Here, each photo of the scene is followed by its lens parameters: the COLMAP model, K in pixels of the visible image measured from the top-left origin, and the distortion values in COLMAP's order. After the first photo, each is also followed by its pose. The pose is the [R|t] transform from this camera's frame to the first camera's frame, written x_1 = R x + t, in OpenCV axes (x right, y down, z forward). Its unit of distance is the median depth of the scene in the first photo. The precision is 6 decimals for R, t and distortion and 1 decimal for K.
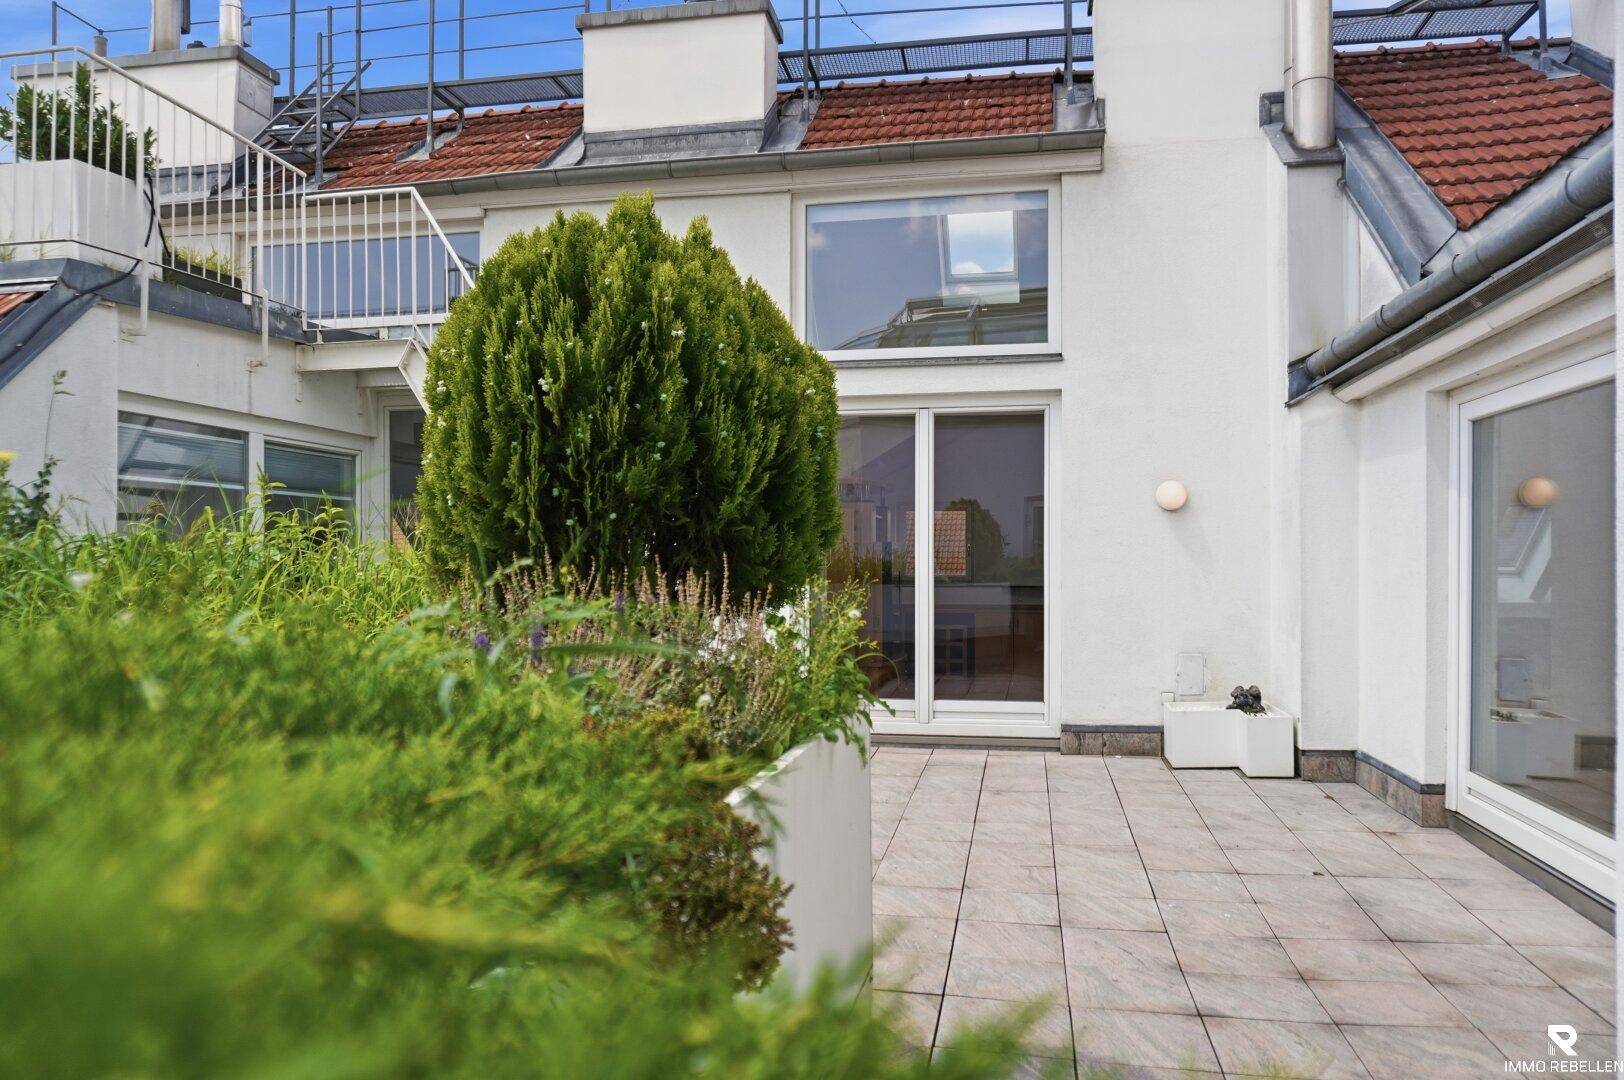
lens RADIAL K [[1133.4, 0, 817.2], [0, 1133.4, 562.1], [0, 0, 1]] dist [-0.040025, 0.005364]
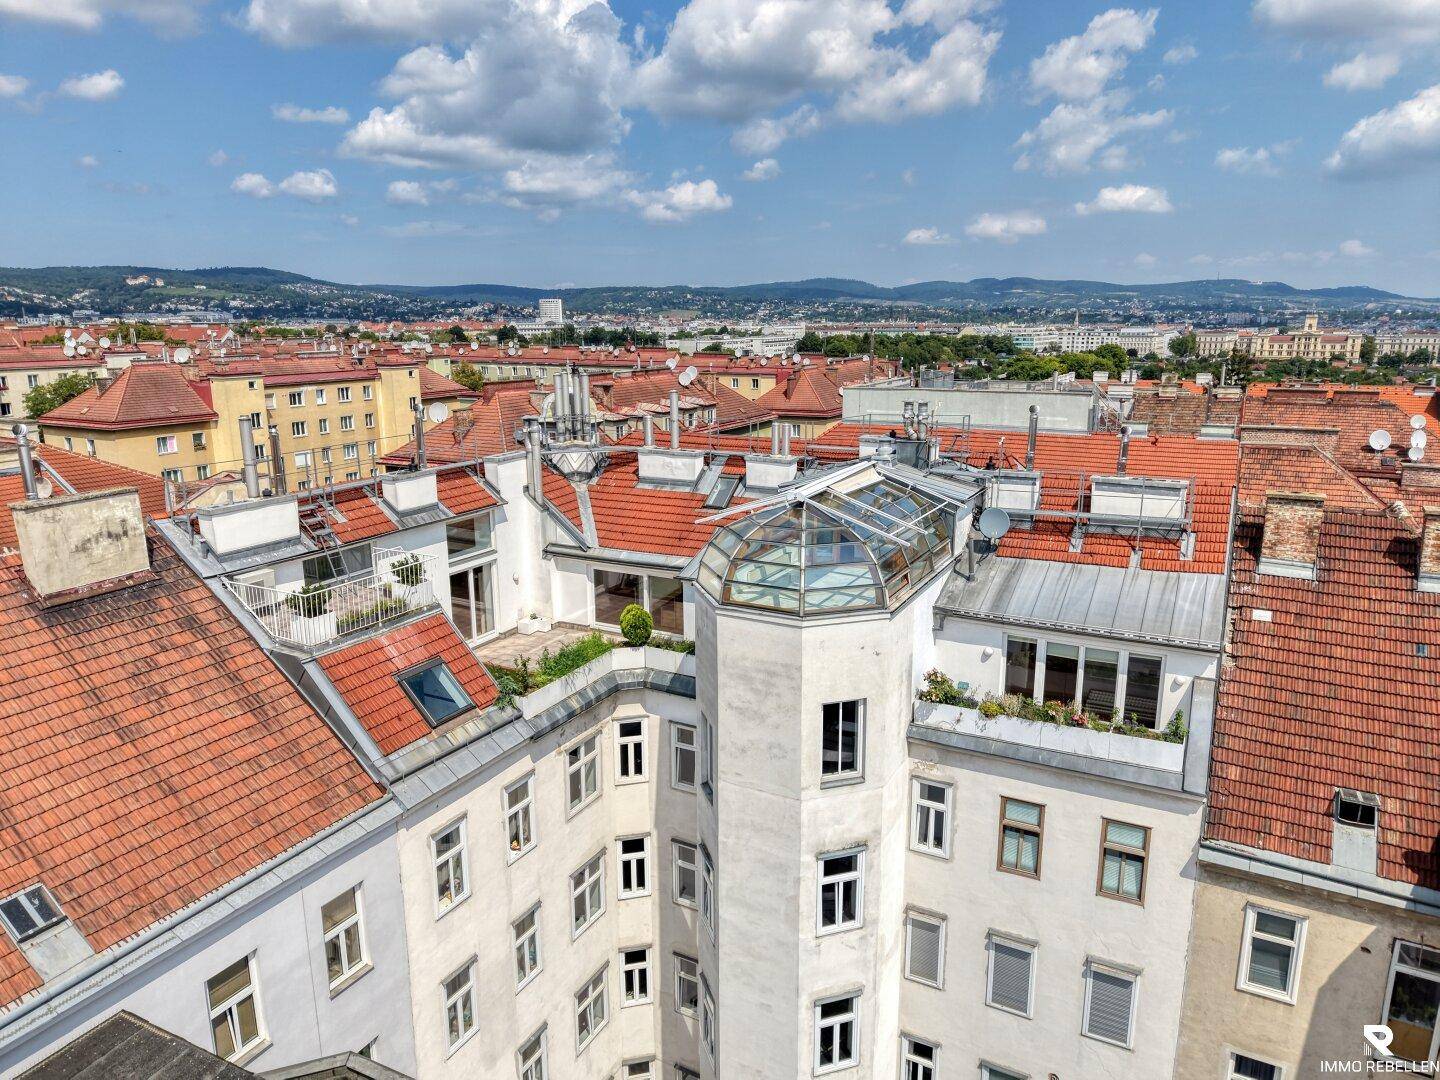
lens RADIAL K [[962.8, 0, 720.0], [0, 962.8, 540.0], [0, 0, 1]] dist [0.000152, -0.000008]
pose [[0.302710, -0.213564, 0.928847, -3.315935], [0.010021, 0.975231, 0.220963, -1.164386], [-0.953030, -0.057579, 0.297352, -1.018068]]
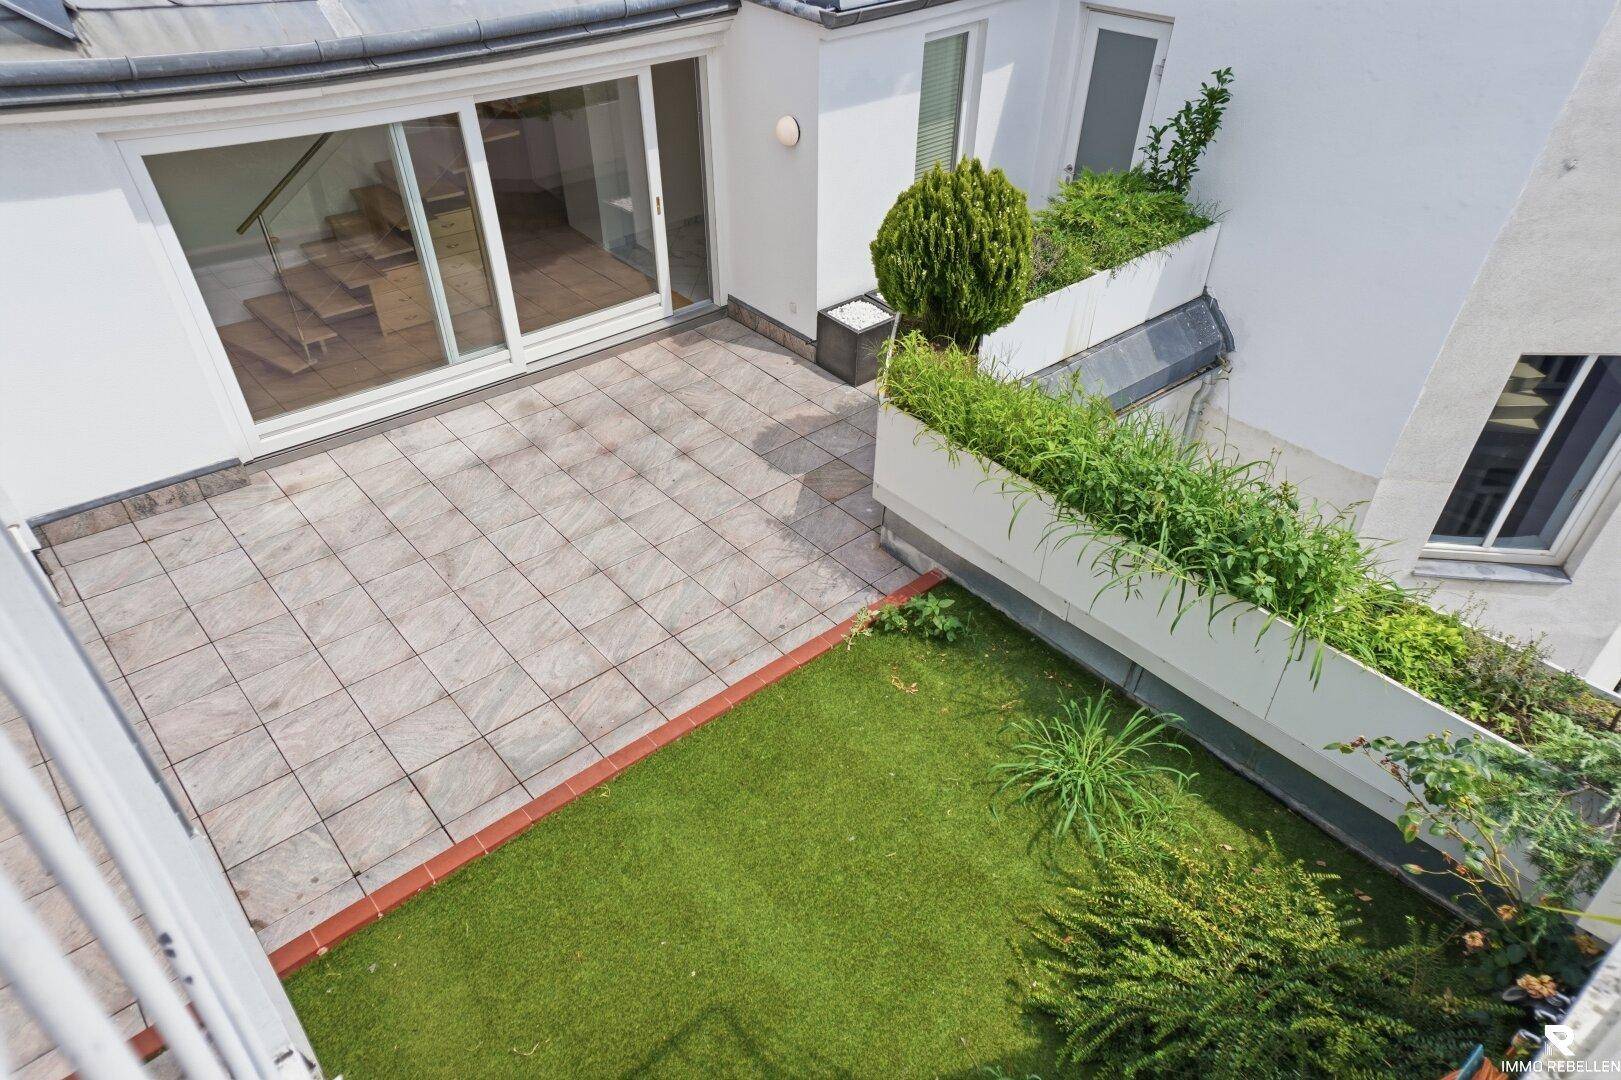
lens RADIAL K [[938.9, 0, 787.3], [0, 938.9, 545.2], [0, 0, 1]] dist [0.088666, 0.001177]
pose [[-0.767061, -0.393223, 0.506944, -0.457111], [0.005448, 0.786136, 0.618029, -0.338492], [-0.641551, 0.476828, -0.600872, 1.076109]]
